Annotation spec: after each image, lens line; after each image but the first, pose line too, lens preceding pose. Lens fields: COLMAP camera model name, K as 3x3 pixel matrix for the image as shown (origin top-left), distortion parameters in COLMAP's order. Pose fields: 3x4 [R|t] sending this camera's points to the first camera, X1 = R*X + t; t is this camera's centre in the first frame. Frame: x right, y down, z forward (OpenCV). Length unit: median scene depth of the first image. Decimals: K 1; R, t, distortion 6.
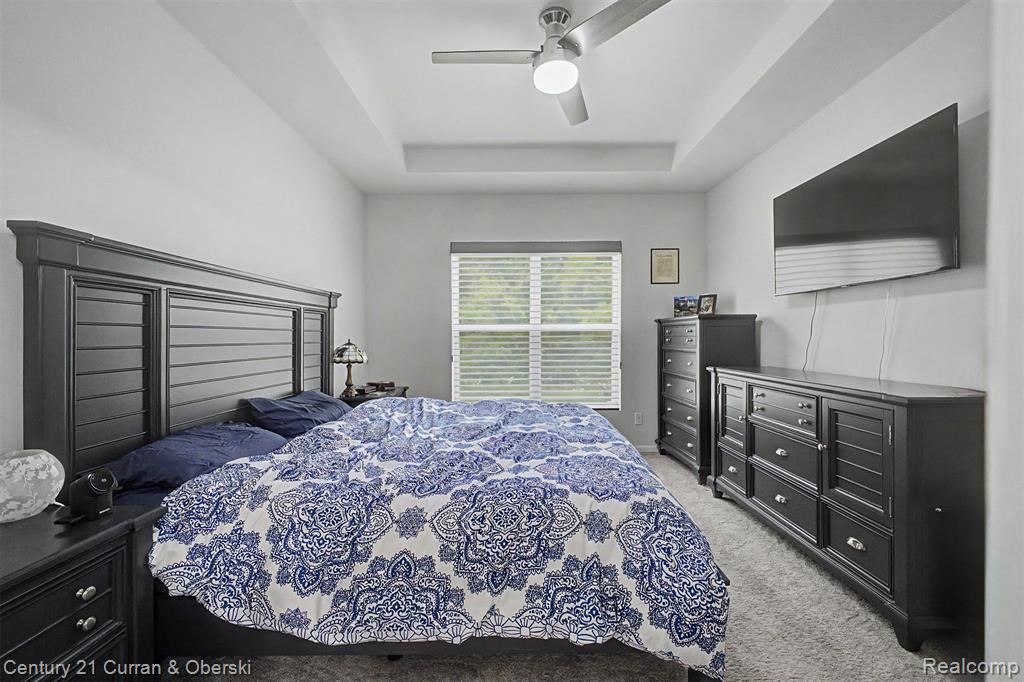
lens RADIAL K [[415.1, 0, 512.0], [0, 415.1, 341.0], [0, 0, 1]] dist [0.008516, -0.000106]
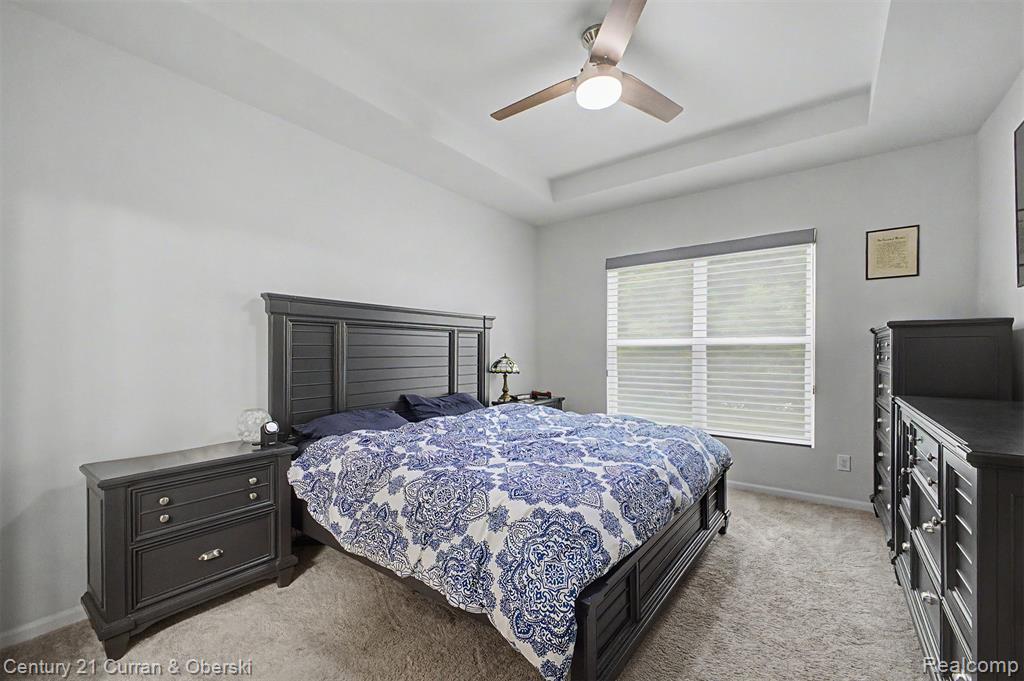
lens RADIAL K [[423.6, 0, 512.3], [0, 423.6, 352.8], [0, 0, 1]] dist [0.025458, -0.000173]
pose [[0.799963, 0.004926, -0.600029, 0.894332], [-0.008256, 0.999962, -0.002797, -0.007592], [0.599993, 0.007191, 0.799973, 0.082858]]
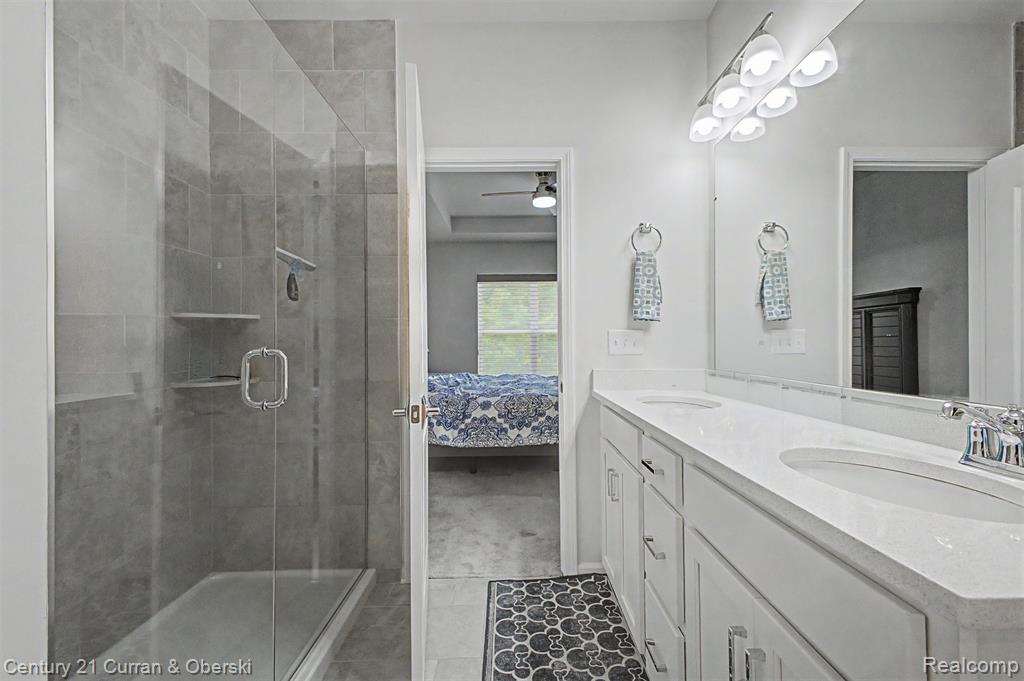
lens RADIAL K [[415.1, 0, 512.0], [0, 415.1, 340.5], [0, 0, 1]] dist [0.008516, -0.000106]
pose [[0.999998, -0.001488, 0.001598, -0.083306], [0.001519, 0.999808, -0.019553, 0.086002], [-0.001569, 0.019555, 0.999808, -1.489410]]
